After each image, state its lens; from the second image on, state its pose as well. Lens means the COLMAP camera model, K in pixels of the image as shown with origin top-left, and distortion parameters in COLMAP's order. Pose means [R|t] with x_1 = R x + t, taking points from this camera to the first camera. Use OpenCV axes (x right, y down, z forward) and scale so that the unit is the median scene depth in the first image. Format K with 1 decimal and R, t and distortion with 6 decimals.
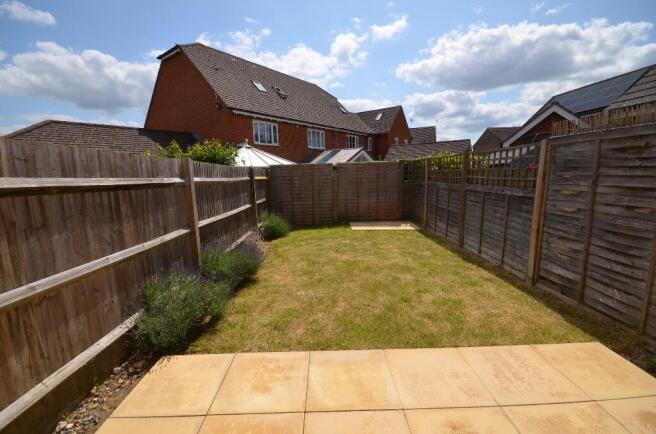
lens RADIAL K [[286.6, 0, 329.7], [0, 286.6, 219.1], [0, 0, 1]] dist [0.000239, -0.008233]
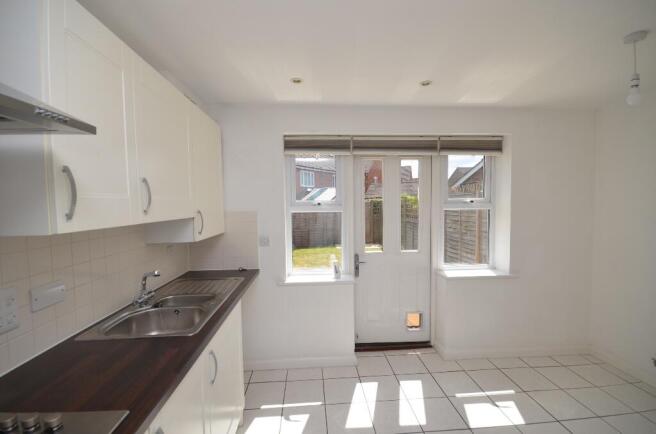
lens RADIAL K [[286.6, 0, 327.6], [0, 286.6, 220.4], [0, 0, 1]] dist [0.000239, -0.008233]
pose [[0.999011, 0.006288, 0.044026, -0.053397], [-0.001649, 0.994509, -0.104639, 0.075810], [-0.044442, 0.104462, 0.993535, -0.704906]]
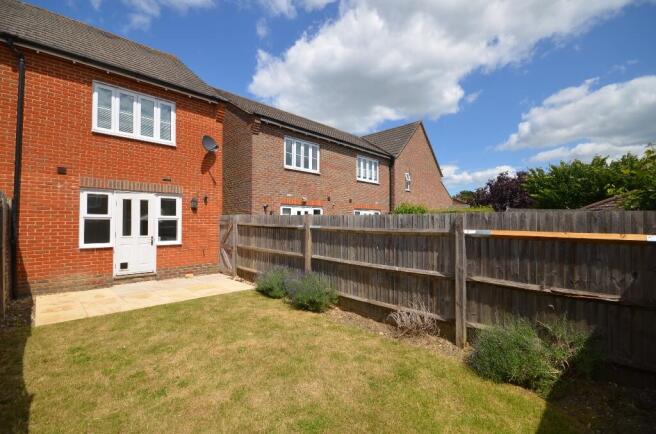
lens RADIAL K [[291.0, 0, 329.5], [0, 291.0, 217.2], [0, 0, 1]] dist [-0.000701, -0.000231]
pose [[-0.717723, 0.009690, -0.696262, 0.446309], [-0.098373, 0.988464, 0.115162, -0.296785], [0.689345, 0.151148, -0.708490, 1.694312]]
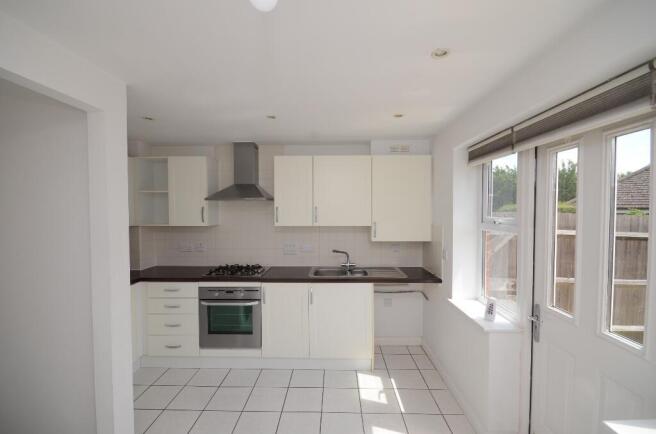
lens RADIAL K [[286.6, 0, 328.8], [0, 286.6, 220.2], [0, 0, 1]] dist [0.000239, -0.008233]
pose [[-0.053571, 0.051175, -0.997252, 0.429642], [-0.158432, 0.985600, 0.059088, -0.006420], [0.985916, 0.161162, -0.044692, -0.370535]]
